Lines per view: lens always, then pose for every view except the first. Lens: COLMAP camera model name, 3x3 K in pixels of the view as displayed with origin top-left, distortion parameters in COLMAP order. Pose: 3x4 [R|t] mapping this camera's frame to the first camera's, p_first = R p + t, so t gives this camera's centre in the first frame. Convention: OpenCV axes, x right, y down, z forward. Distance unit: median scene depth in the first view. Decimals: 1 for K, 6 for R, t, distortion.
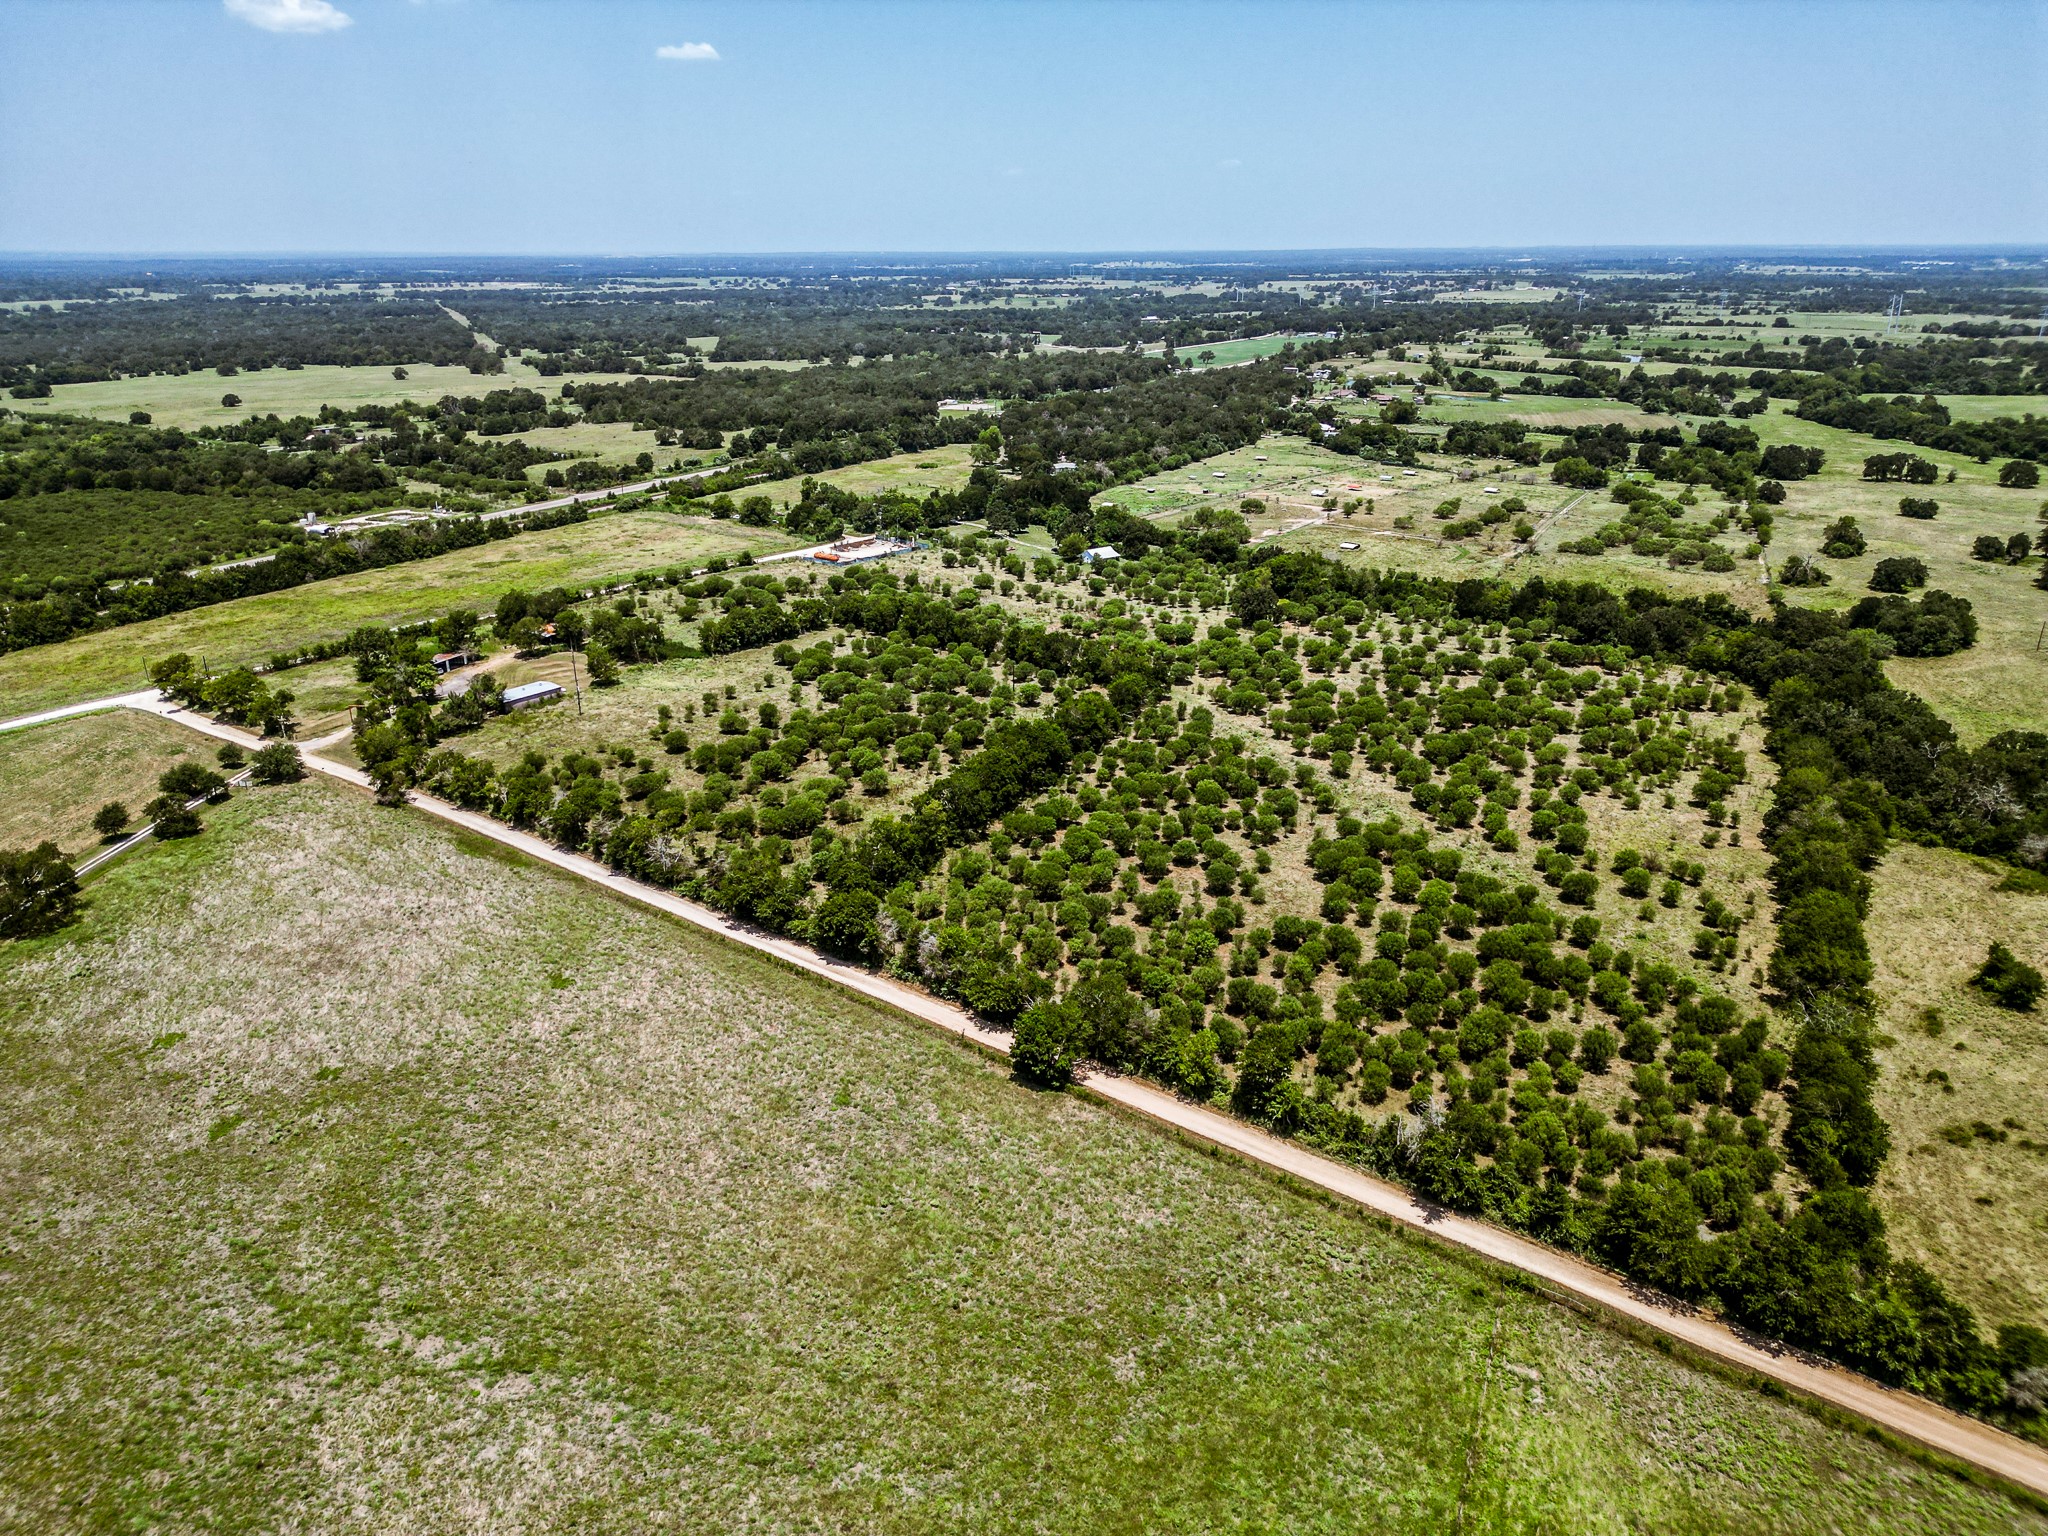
lens RADIAL K [[1441.2, 0, 1015.1], [0, 1441.2, 774.4], [0, 0, 1]] dist [0.060607, -0.056095]
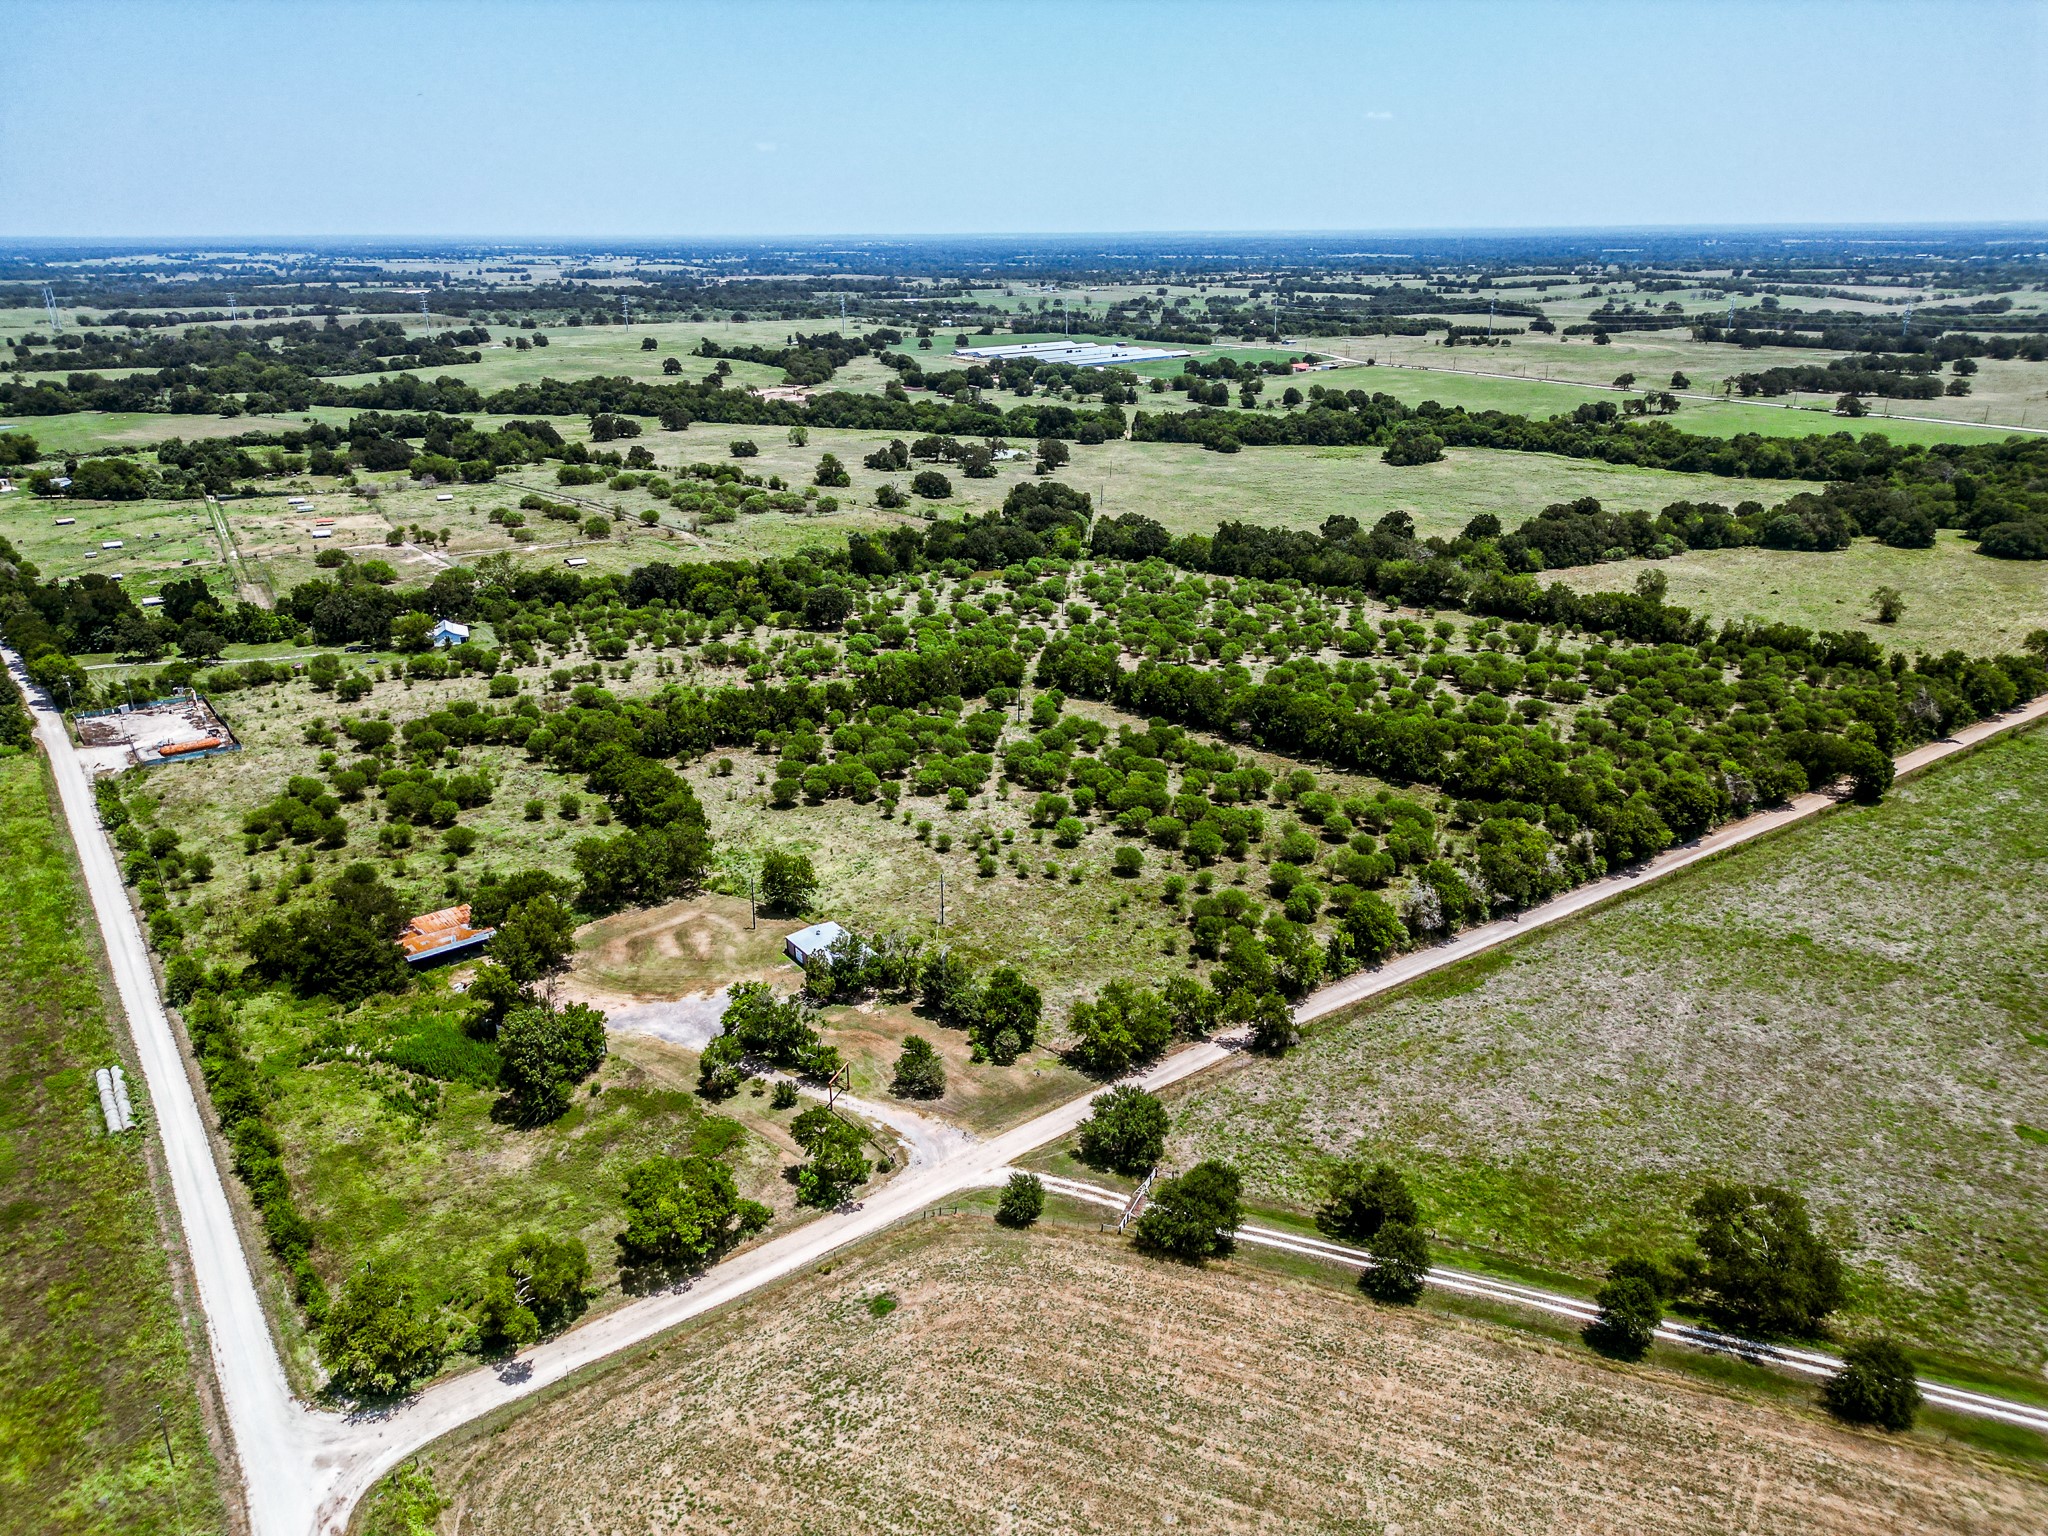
lens RADIAL K [[1441.2, 0, 1027.3], [0, 1441.2, 764.1], [0, 0, 1]] dist [0.060607, -0.056095]
pose [[0.278888, -0.335164, 0.899937, -1.007472], [0.336896, 0.911706, 0.235144, -0.294029], [-0.899290, 0.237606, 0.367179, 0.809797]]
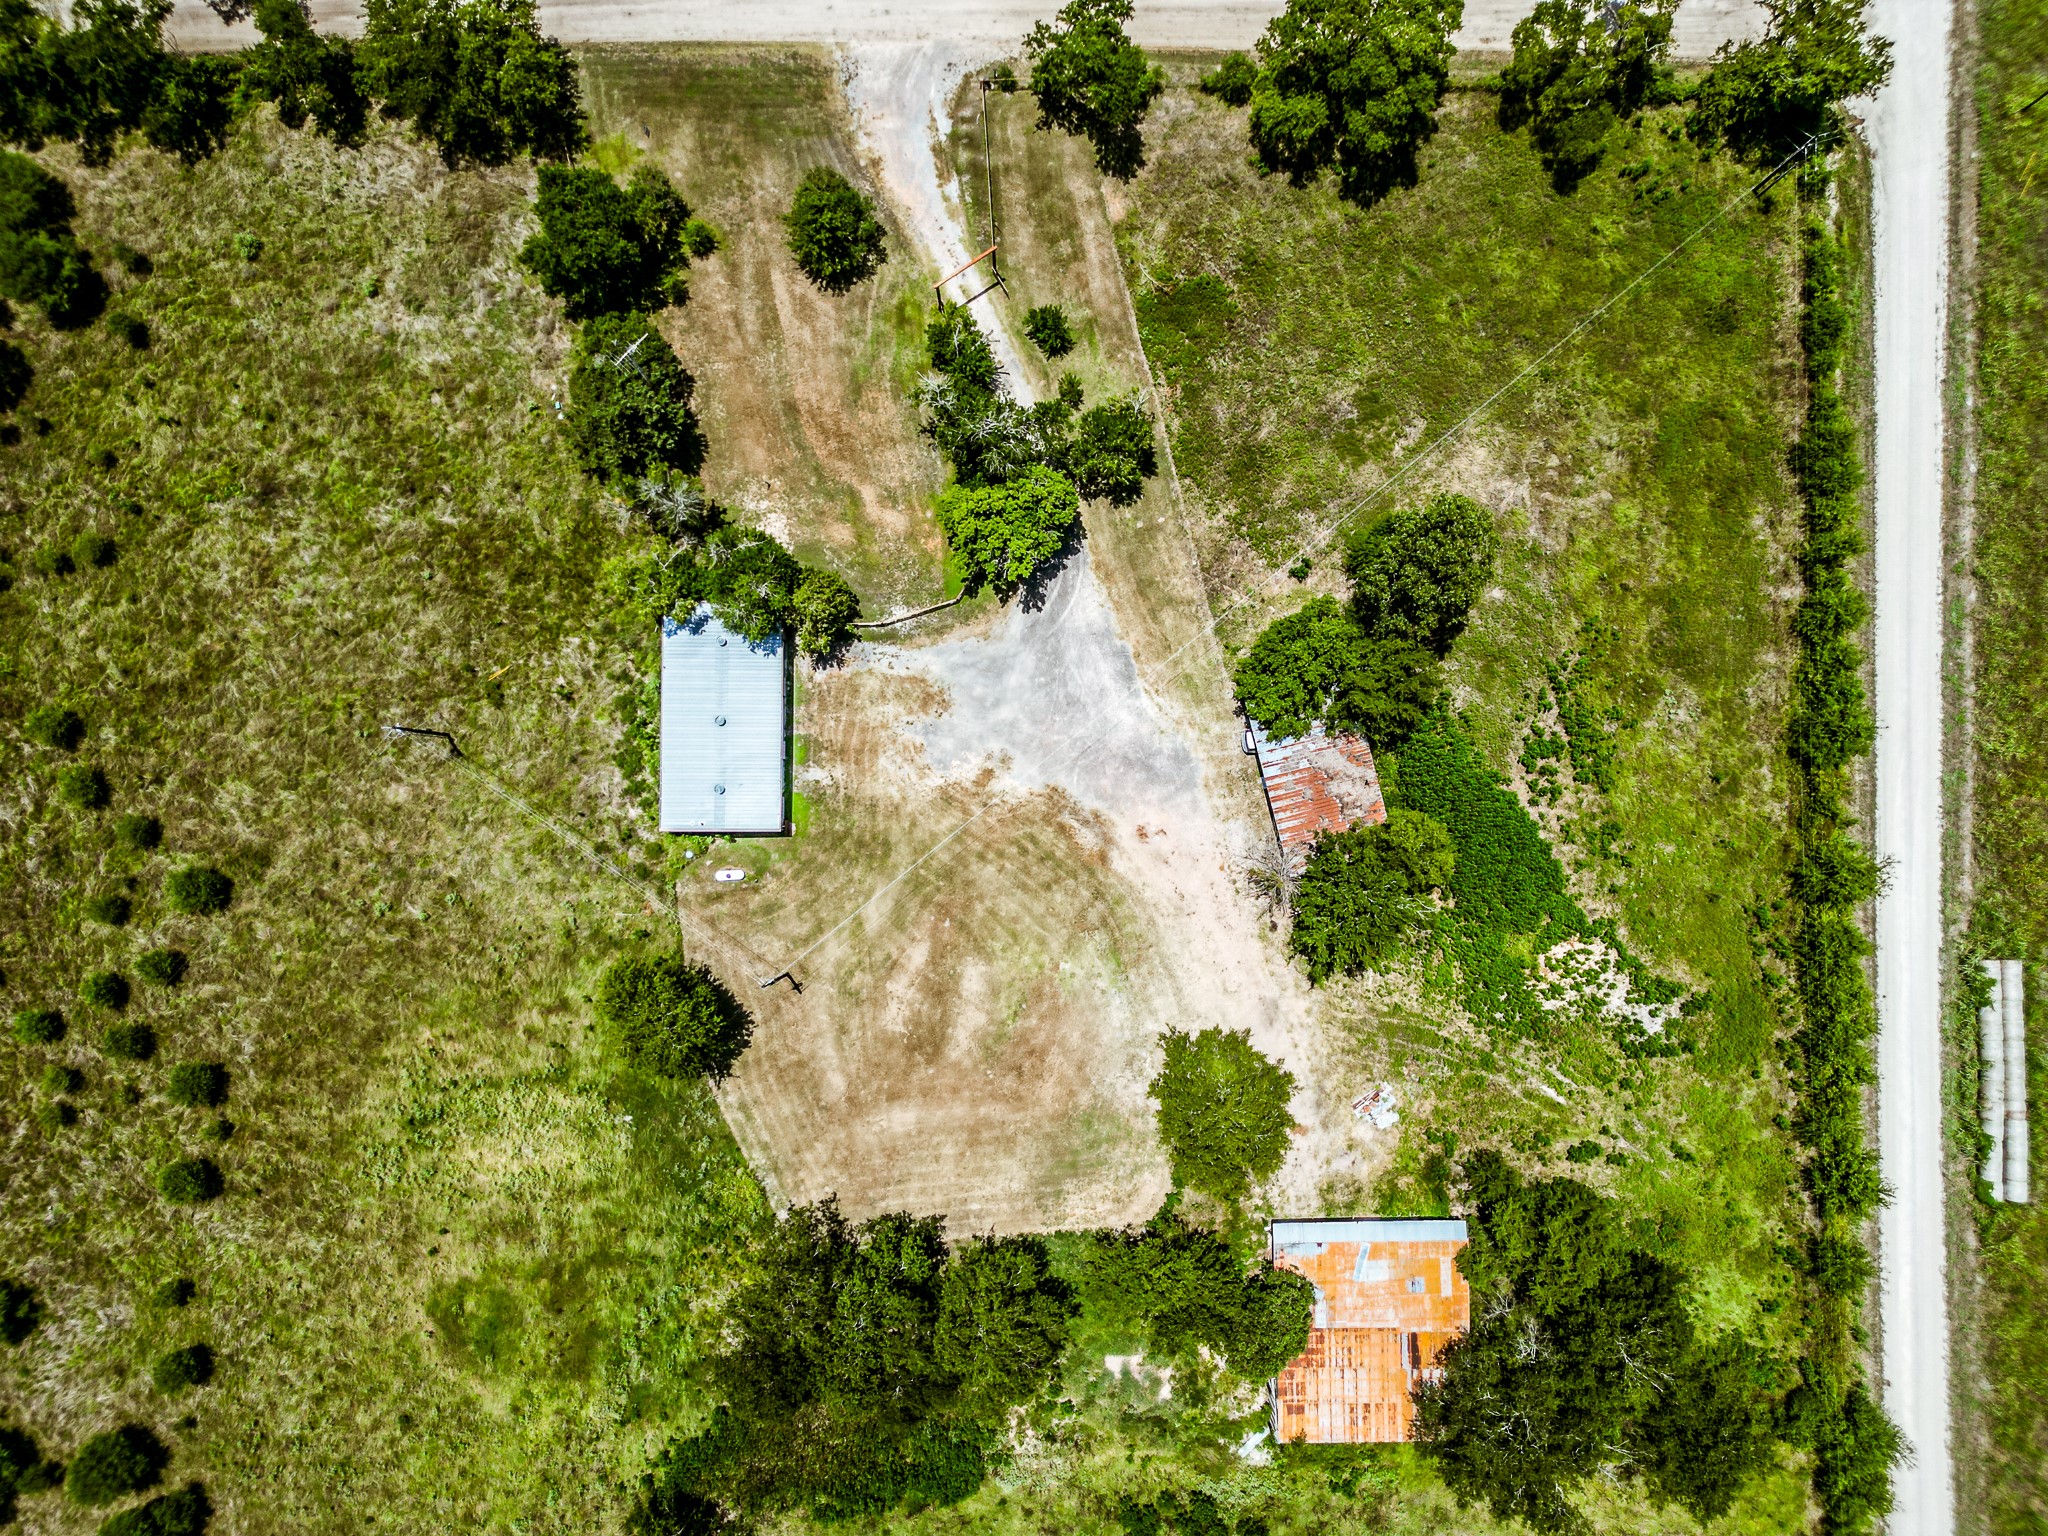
lens RADIAL K [[1441.2, 0, 1026.2], [0, 1441.2, 769.9], [0, 0, 1]] dist [0.060607, -0.056095]
pose [[-0.798676, 0.601555, -0.015729, -0.450308], [-0.197692, -0.237606, 0.951032, -0.413411], [0.568361, 0.762676, 0.308693, 1.134429]]
